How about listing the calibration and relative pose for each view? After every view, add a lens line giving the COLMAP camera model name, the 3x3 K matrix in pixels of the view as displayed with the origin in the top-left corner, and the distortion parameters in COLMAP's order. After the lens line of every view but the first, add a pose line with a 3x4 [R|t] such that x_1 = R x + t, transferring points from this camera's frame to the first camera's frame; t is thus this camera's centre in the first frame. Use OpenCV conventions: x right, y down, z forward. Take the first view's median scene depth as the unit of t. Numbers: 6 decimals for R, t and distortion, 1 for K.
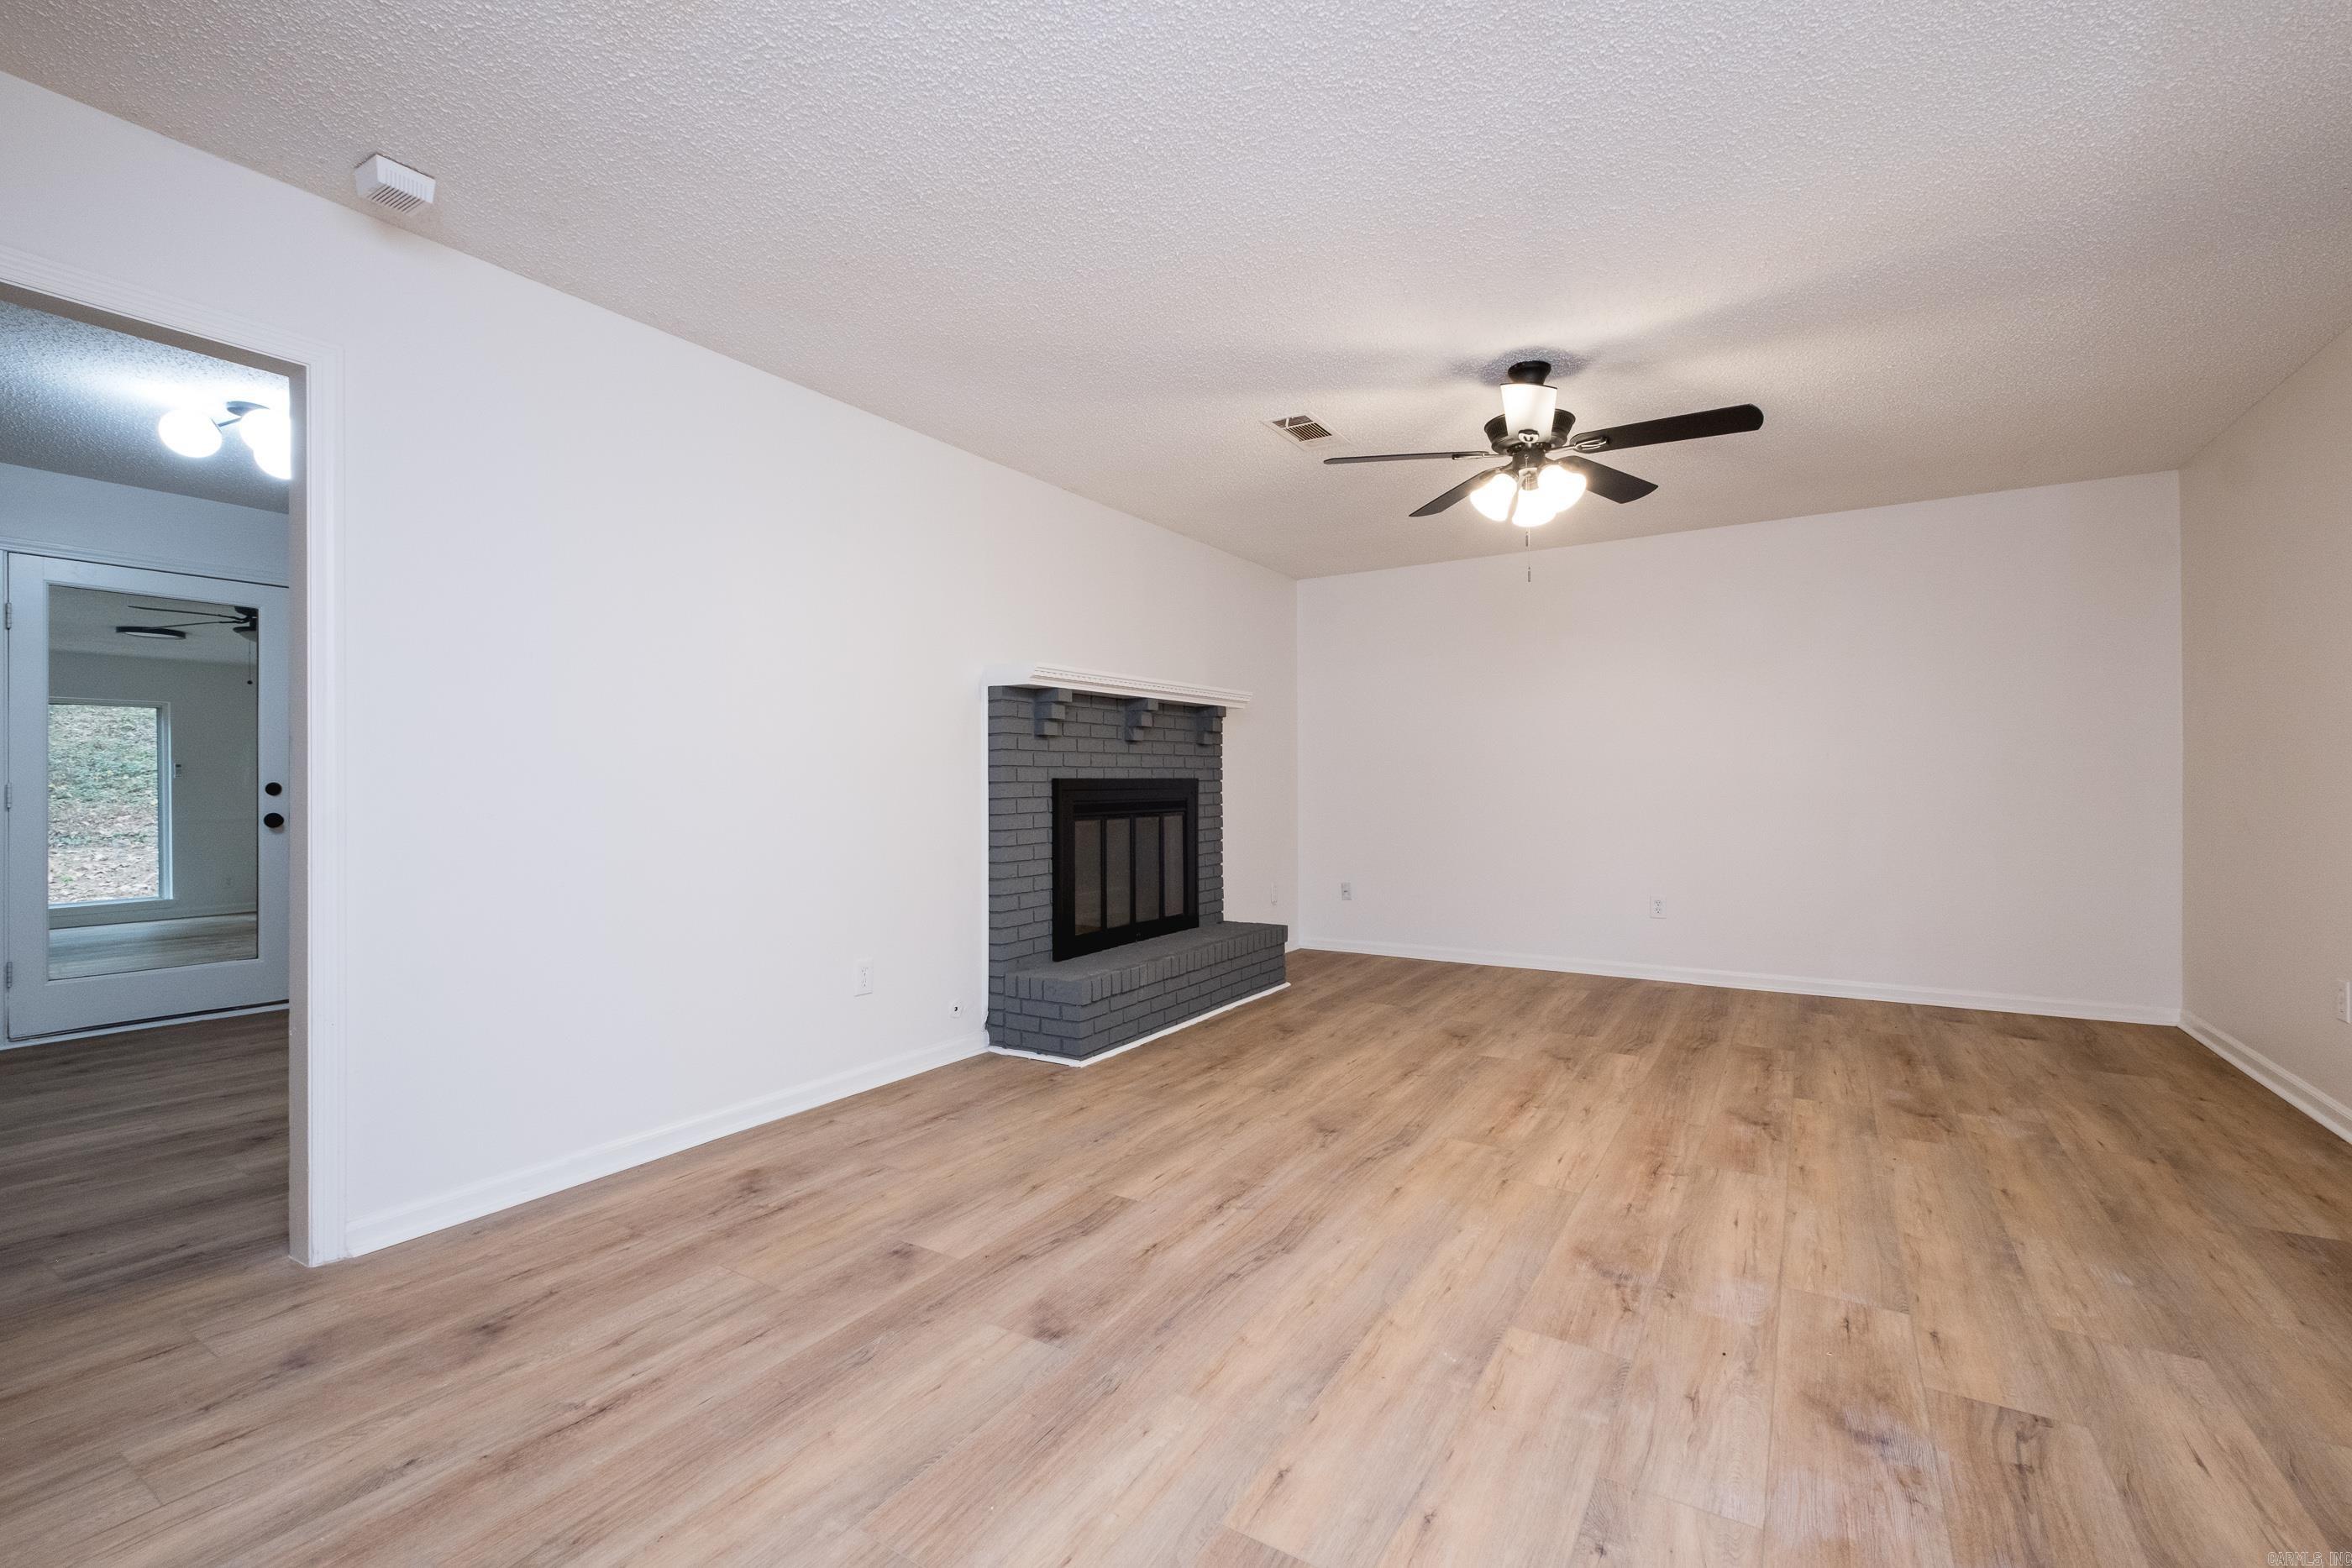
lens RADIAL K [[999.2, 0, 1195.0], [0, 999.2, 783.1], [0, 0, 1]] dist [0.001896, -0.004627]
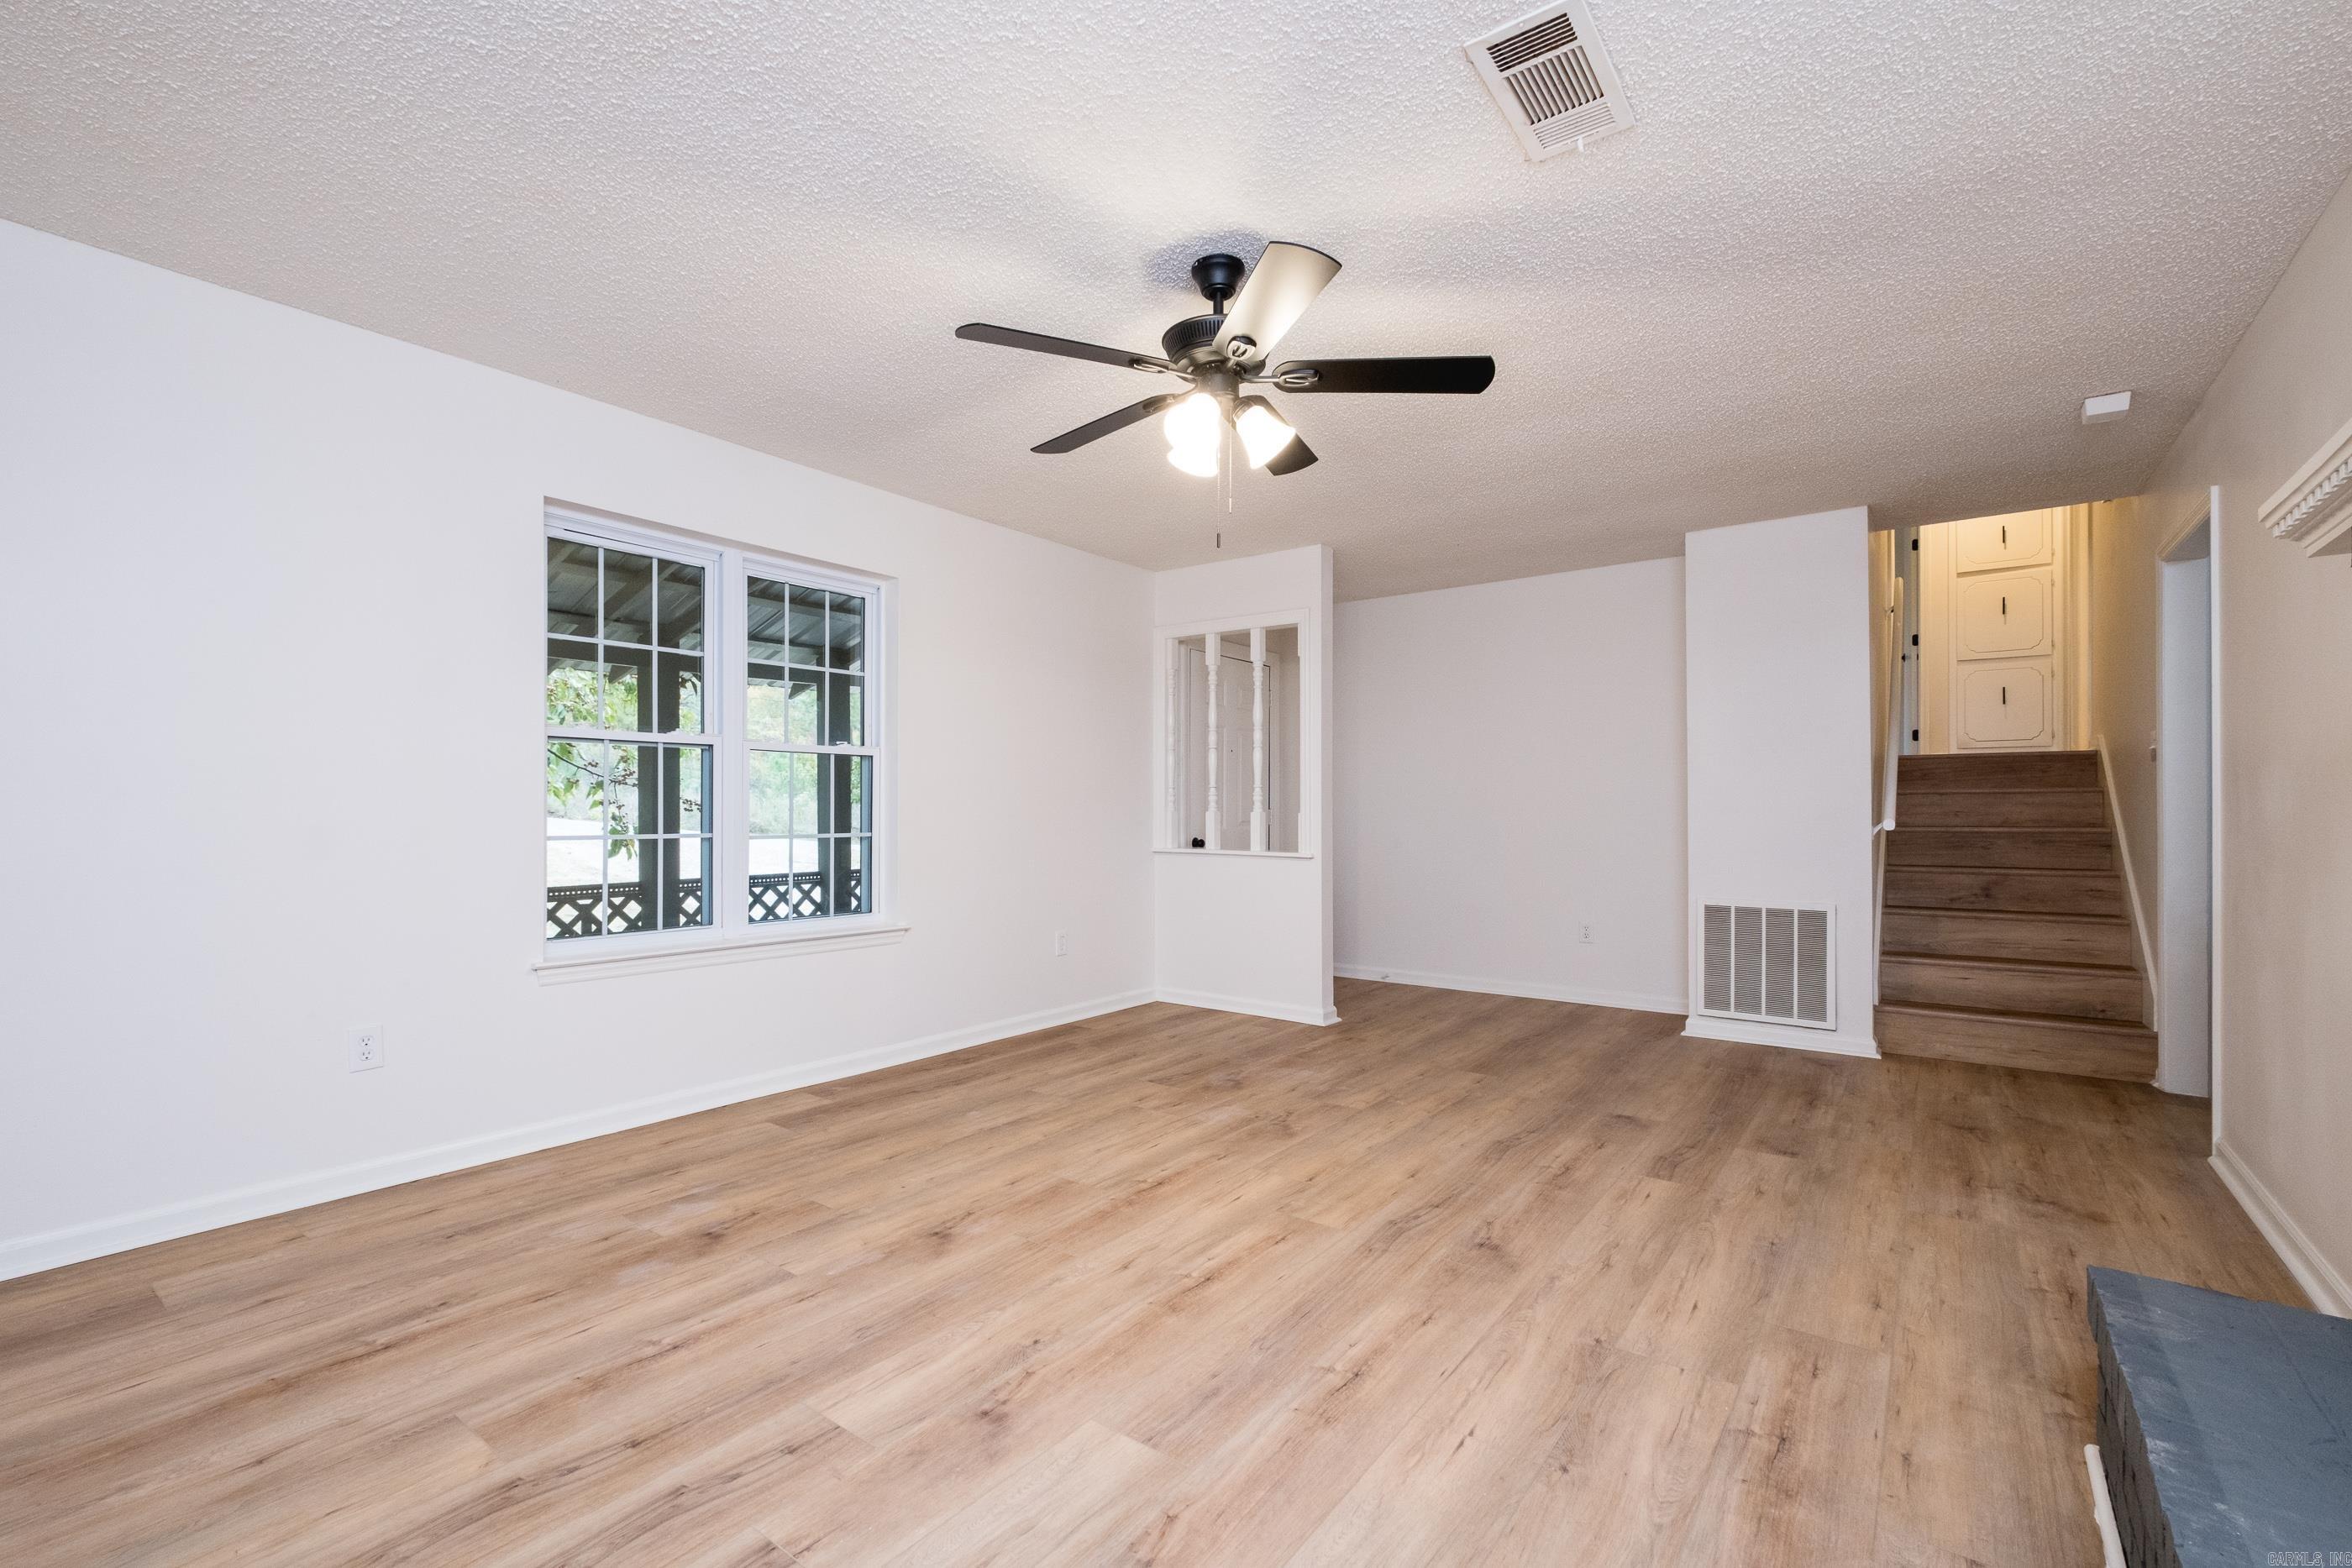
lens RADIAL K [[988.8, 0, 1187.9], [0, 988.8, 810.0], [0, 0, 1]] dist [0.012425, -0.007654]
pose [[-0.995674, 0.002399, 0.092886, 0.323255], [0.002646, 0.999993, 0.002541, -0.004614], [-0.092879, 0.002775, -0.995674, 1.971395]]
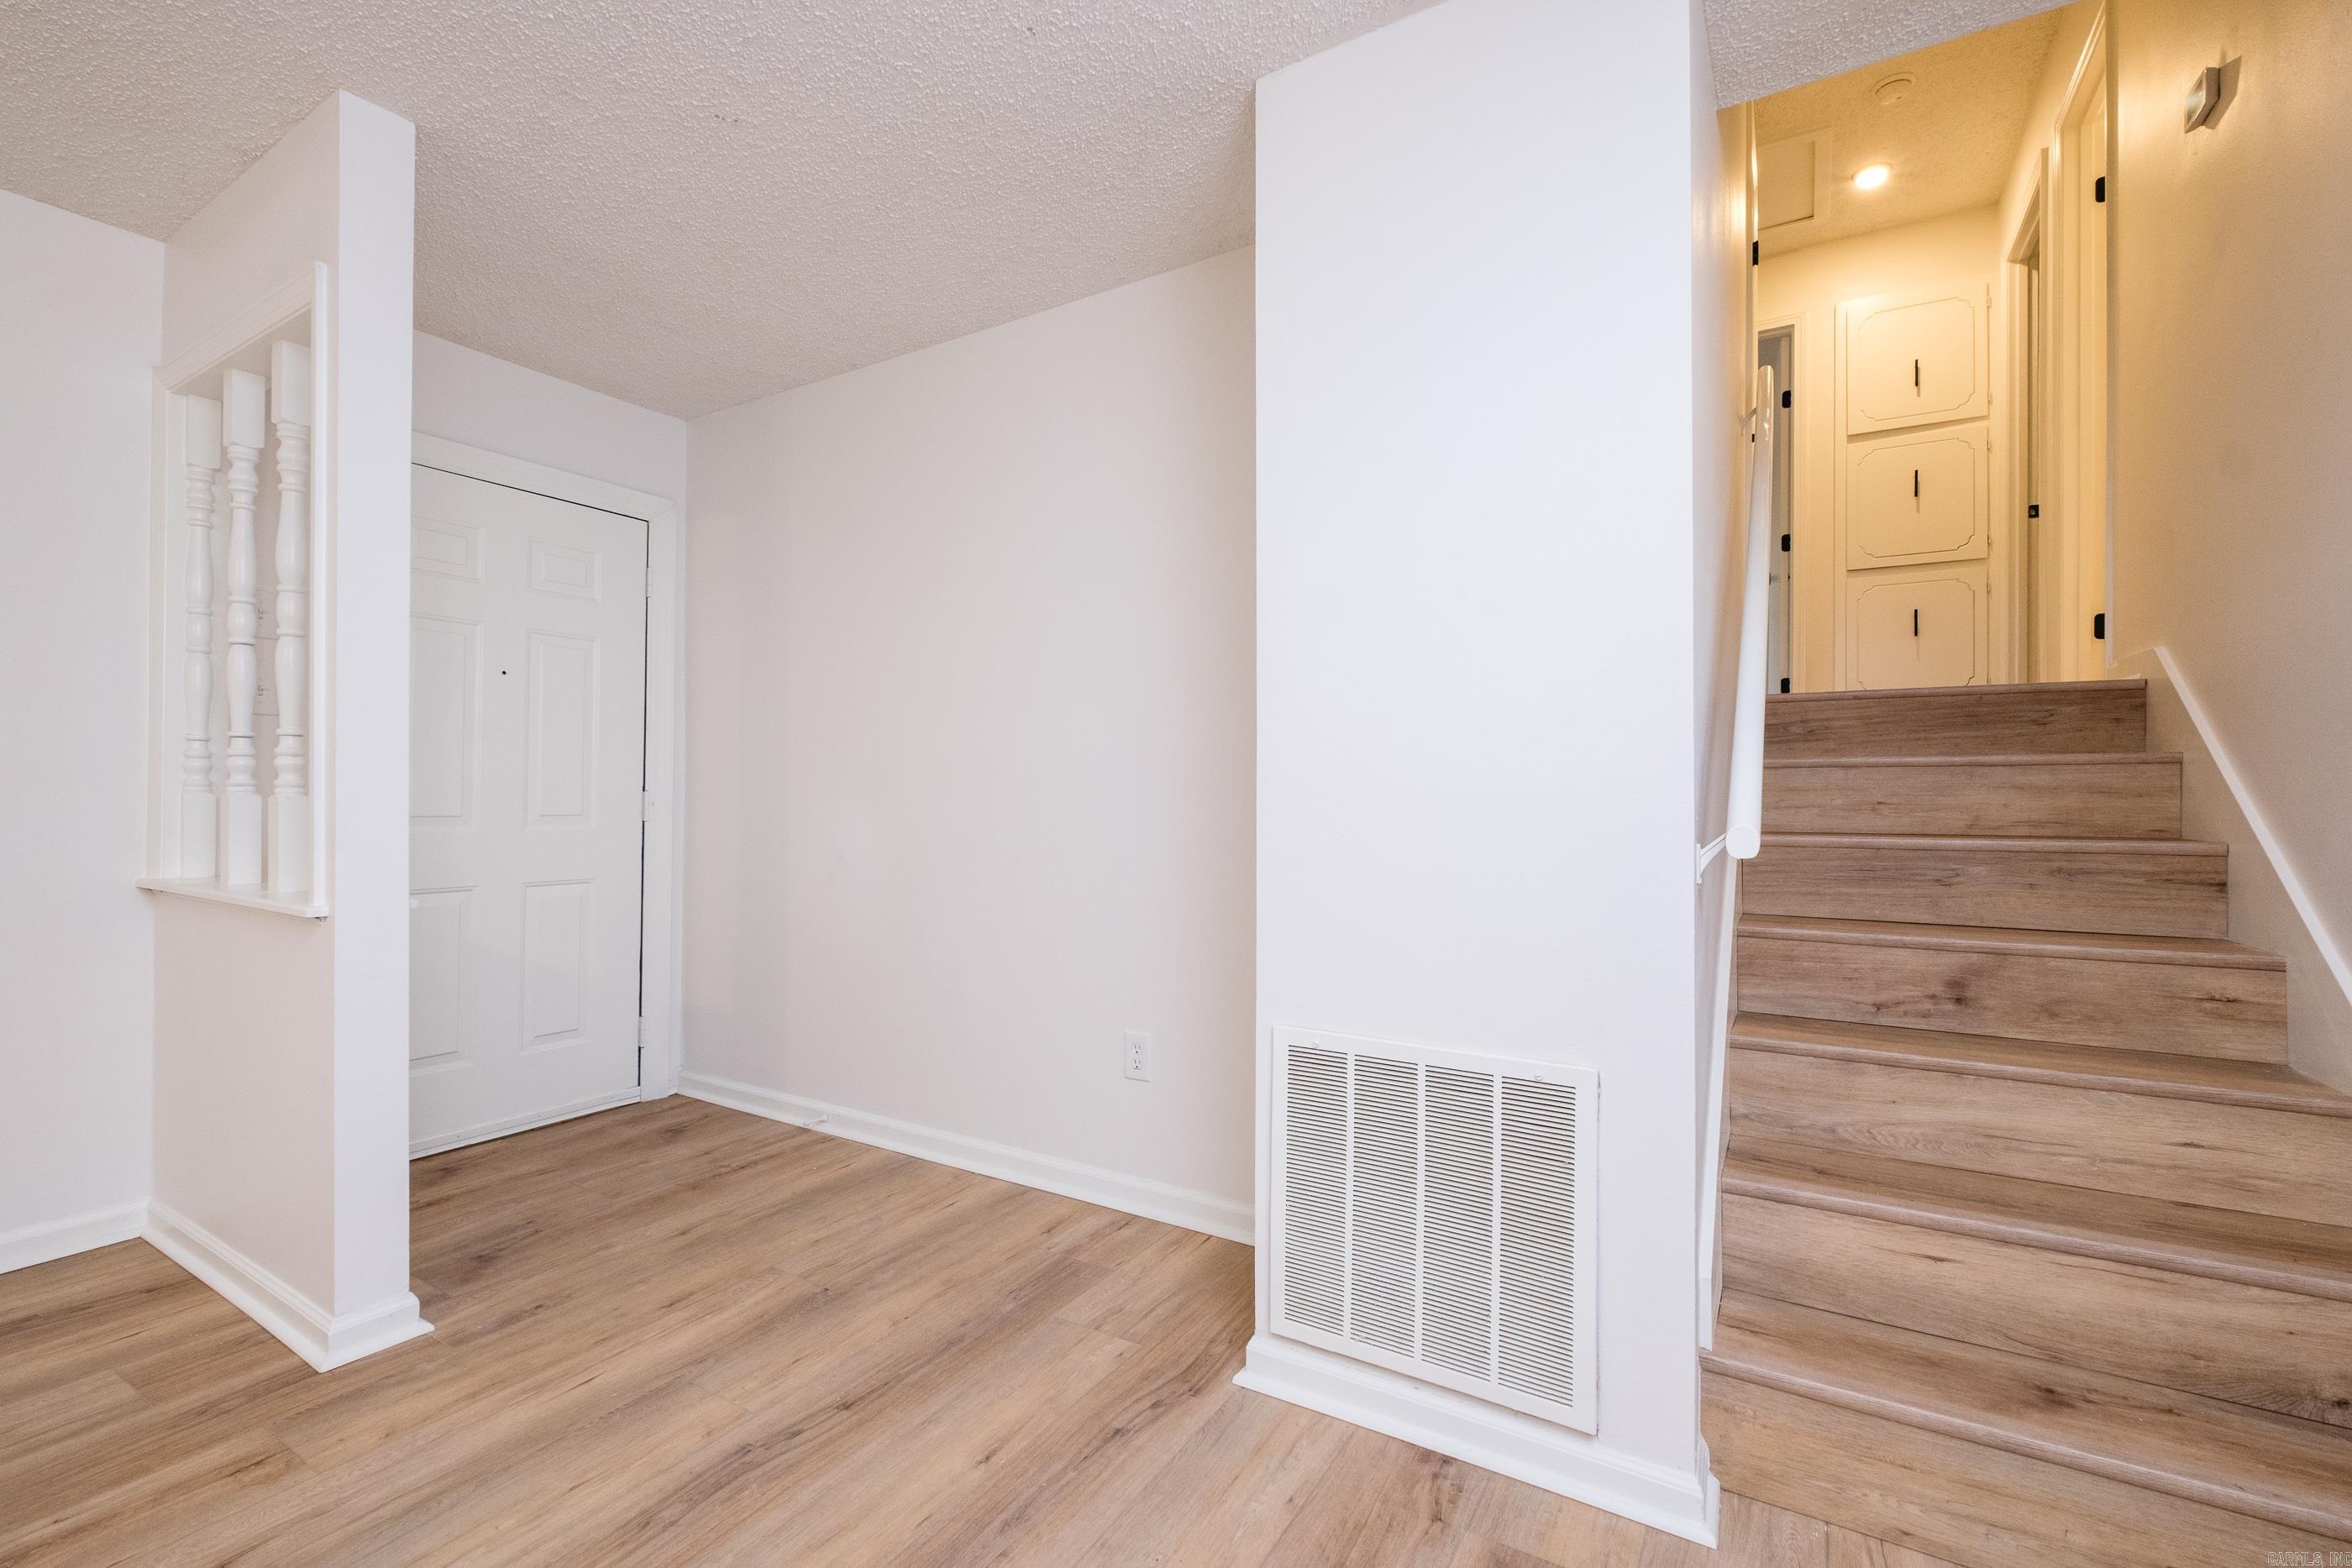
lens RADIAL K [[1032.7, 0, 1176.4], [0, 1032.7, 806.9], [0, 0, 1]] dist [0.014472, -0.009186]
pose [[-0.999789, -0.005275, -0.019848, -0.298915], [-0.005482, 0.999931, 0.010379, 0.004570], [0.019792, 0.010485, -0.999749, 0.888174]]
